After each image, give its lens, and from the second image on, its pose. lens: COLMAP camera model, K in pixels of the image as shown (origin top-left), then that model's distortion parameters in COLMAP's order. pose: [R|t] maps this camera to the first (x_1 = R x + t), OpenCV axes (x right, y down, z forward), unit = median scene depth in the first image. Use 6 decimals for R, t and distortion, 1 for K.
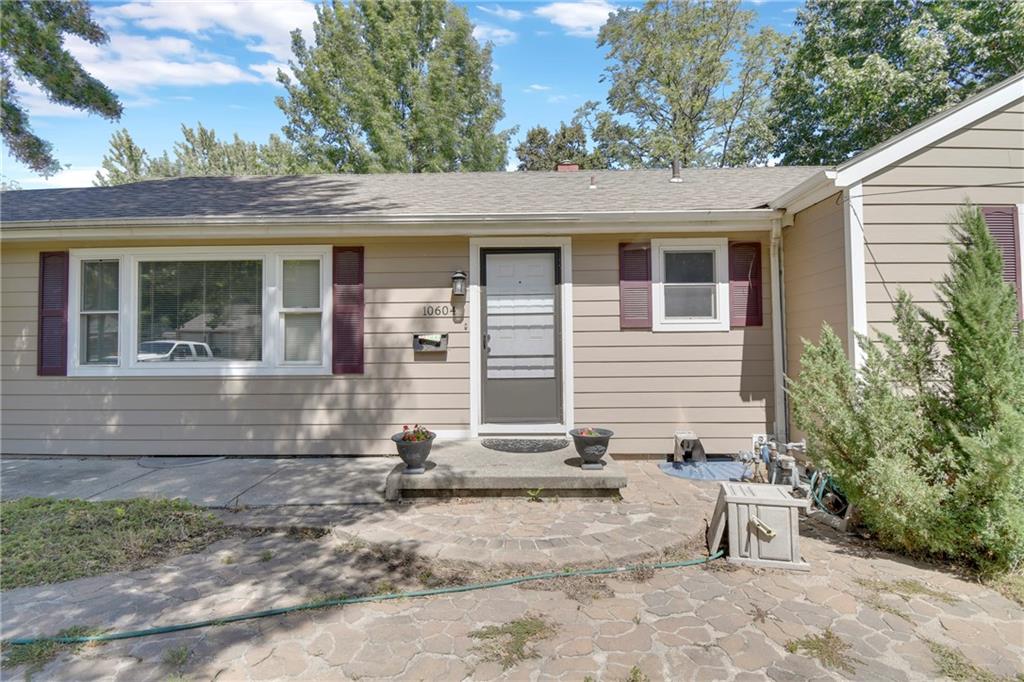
lens RADIAL K [[464.9, 0, 474.3], [0, 464.9, 338.7], [0, 0, 1]] dist [-0.001164, -0.000231]
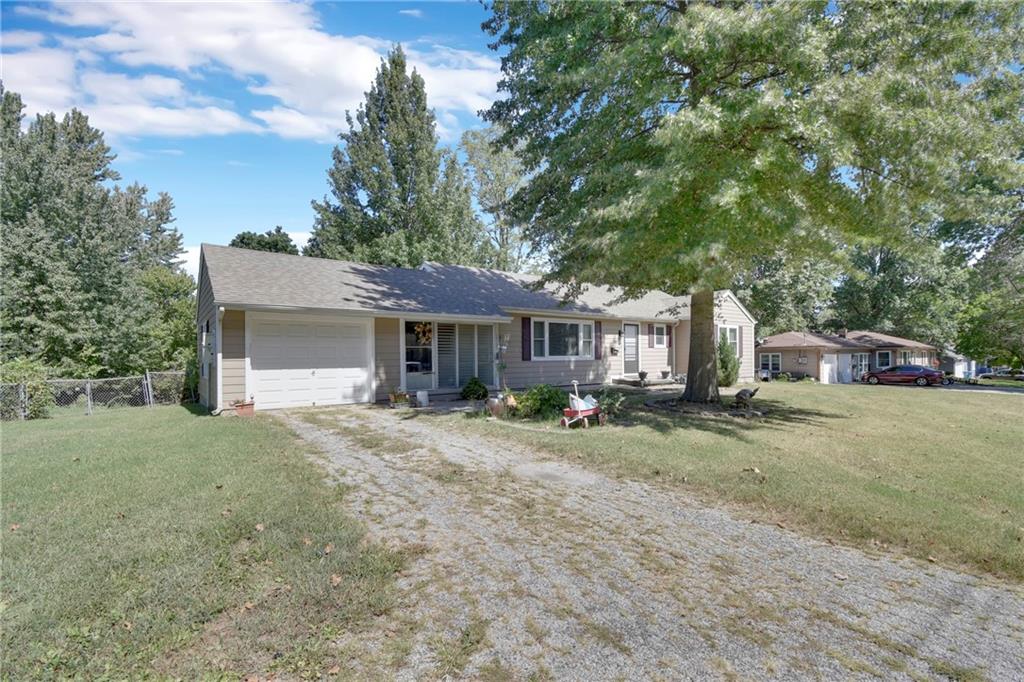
lens RADIAL K [[461.5, 0, 515.0], [0, 461.5, 355.4], [0, 0, 1]] dist [-0.000782, -0.000105]
pose [[0.776589, 0.002045, 0.630004, -2.816805], [-0.002501, 0.999997, -0.000164, 0.047806], [-0.630003, -0.001448, 0.776592, -1.193366]]
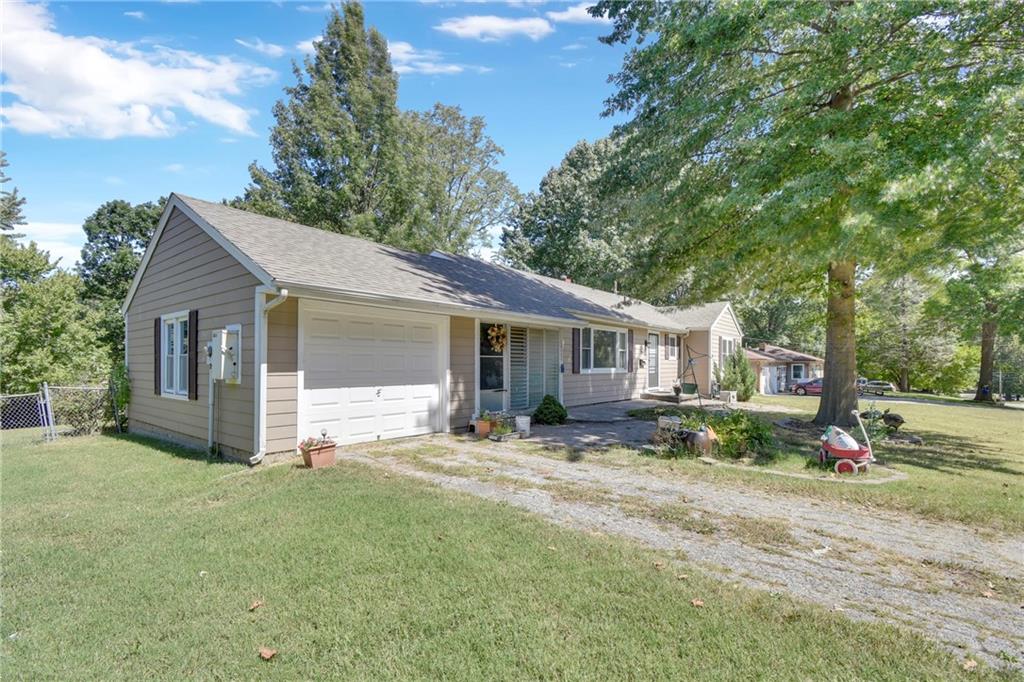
lens RADIAL K [[465.3, 0, 508.0], [0, 465.3, 366.5], [0, 0, 1]] dist [-0.001991, -0.000652]
pose [[0.613782, 0.004608, 0.789462, -3.112511], [-0.015875, 0.999853, 0.006507, 0.032016], [-0.789316, -0.016527, 0.613765, -0.215037]]
